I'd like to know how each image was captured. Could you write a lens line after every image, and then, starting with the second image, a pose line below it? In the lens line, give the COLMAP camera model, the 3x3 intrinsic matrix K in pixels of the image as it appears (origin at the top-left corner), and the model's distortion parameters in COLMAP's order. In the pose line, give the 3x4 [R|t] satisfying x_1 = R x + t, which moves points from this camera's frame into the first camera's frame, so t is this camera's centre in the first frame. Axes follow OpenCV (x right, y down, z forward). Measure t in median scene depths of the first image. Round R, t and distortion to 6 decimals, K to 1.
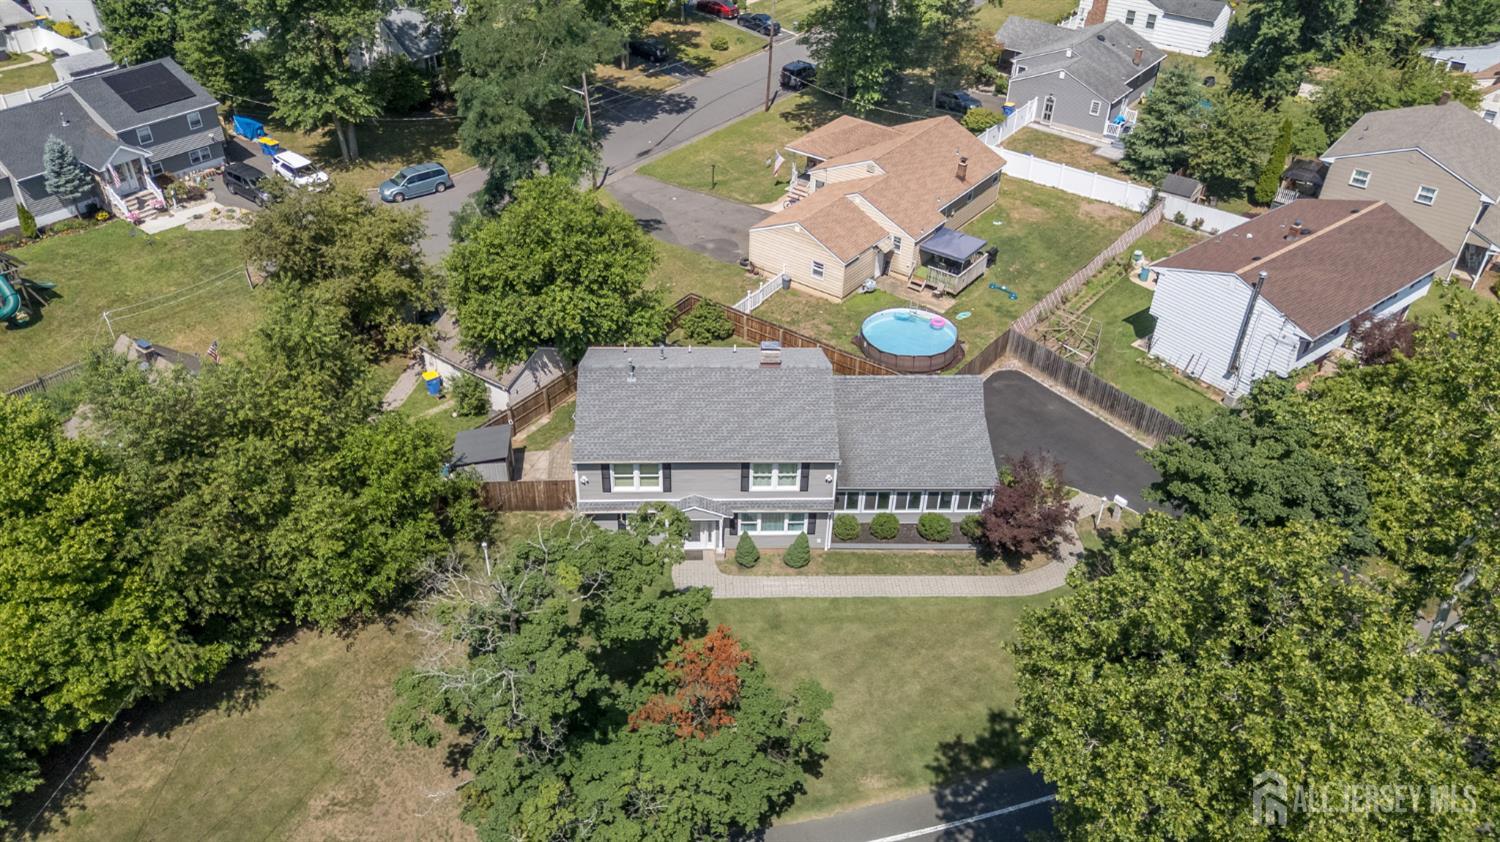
lens RADIAL K [[1101.7, 0, 745.4], [0, 1101.7, 417.9], [0, 0, 1]] dist [0.022321, -0.000063]
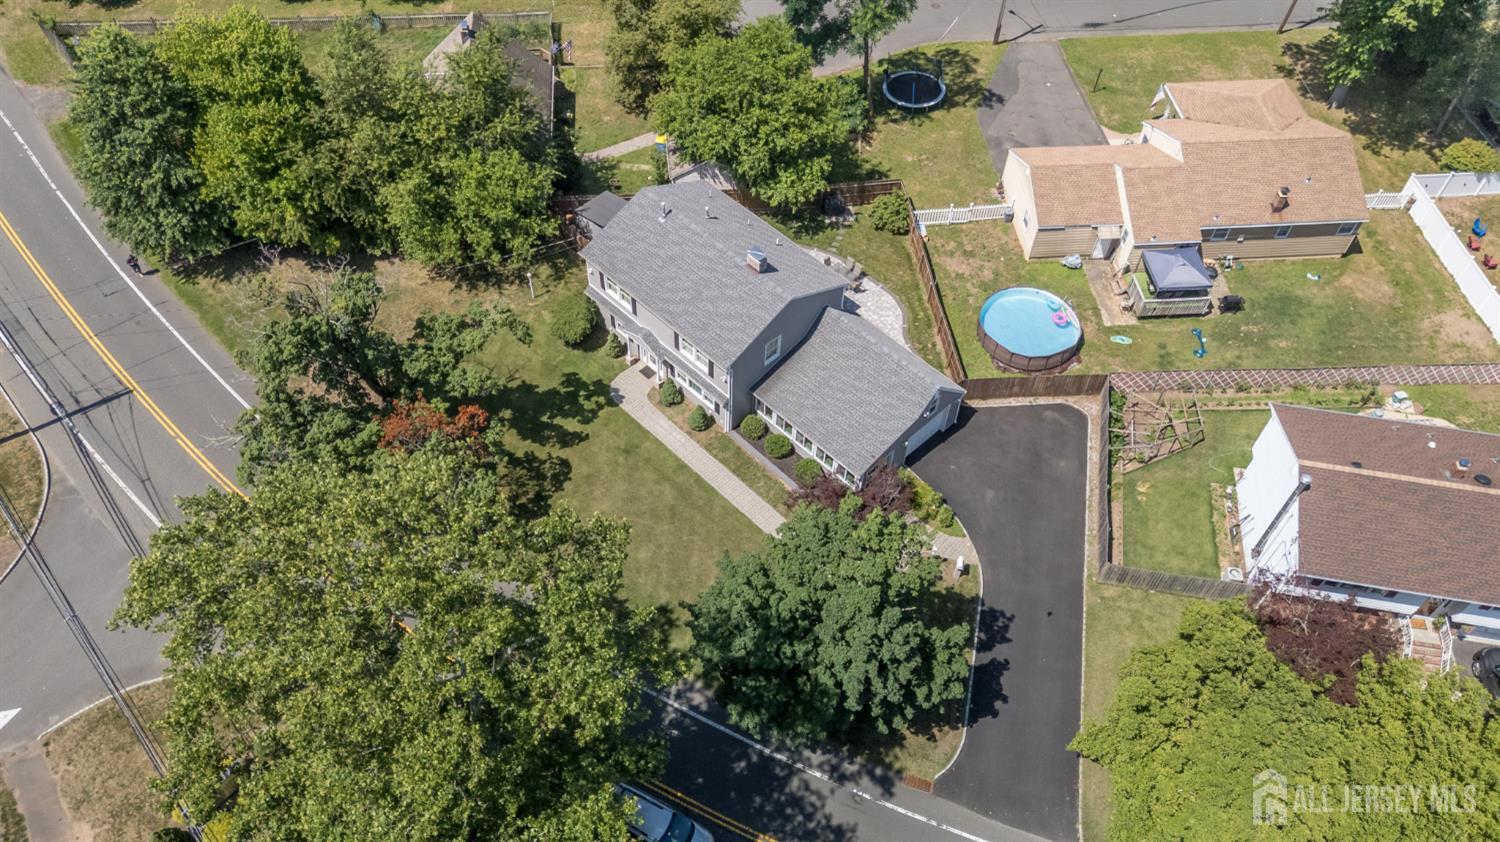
lens RADIAL K [[1101.7, 0, 750.9], [0, 1101.7, 426.3], [0, 0, 1]] dist [0.022321, -0.000063]
pose [[0.664309, 0.577400, -0.474660, 0.688509], [-0.437596, 0.815261, 0.379288, -0.362829], [0.605973, -0.044255, 0.794253, 0.100820]]
